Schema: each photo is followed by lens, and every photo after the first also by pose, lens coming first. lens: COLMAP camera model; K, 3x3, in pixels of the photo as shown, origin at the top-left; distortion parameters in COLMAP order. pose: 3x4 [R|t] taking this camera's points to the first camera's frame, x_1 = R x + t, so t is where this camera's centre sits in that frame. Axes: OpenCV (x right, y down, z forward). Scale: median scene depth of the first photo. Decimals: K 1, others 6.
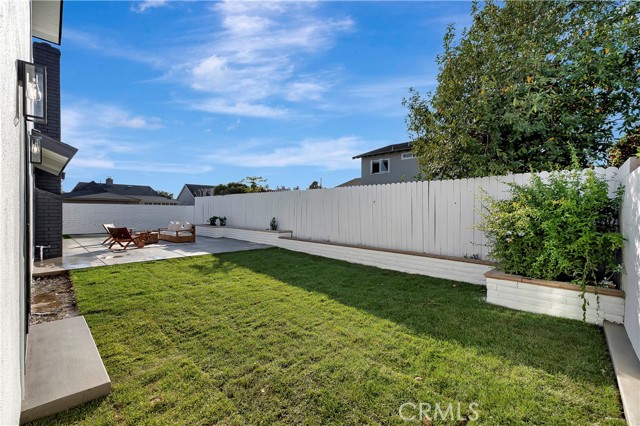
lens RADIAL K [[264.7, 0, 320.0], [0, 264.7, 213.0], [0, 0, 1]] dist [0.000993, 0.000139]
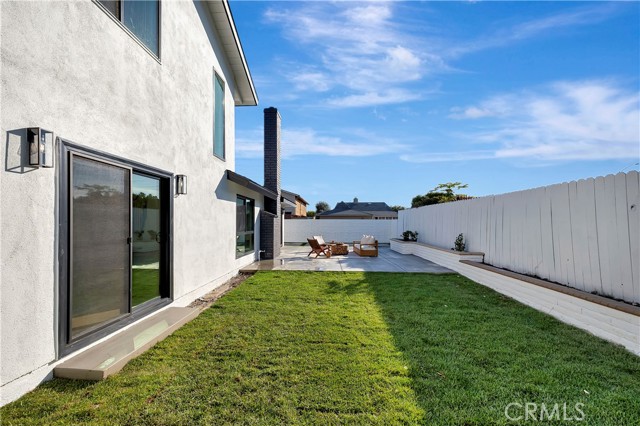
lens RADIAL K [[276.0, 0, 320.0], [0, 276.0, 213.0], [0, 0, 1]] dist [0.000427, 0.000141]
pose [[0.655393, -0.031381, -0.754636, 0.196013], [-0.007458, 0.998819, -0.048012, -0.001480], [0.755251, 0.037094, 0.654385, 0.226917]]
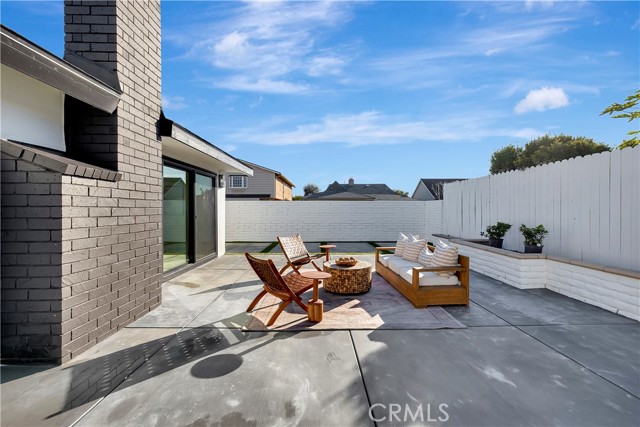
lens RADIAL K [[276.0, 0, 320.0], [0, 276.0, 213.5], [0, 0, 1]] dist [0.000427, 0.000141]
pose [[0.680802, 0.006455, -0.732439, -0.448708], [-0.007307, 0.999971, 0.002021, -0.000181], [0.732431, 0.003976, 0.680830, 0.835963]]
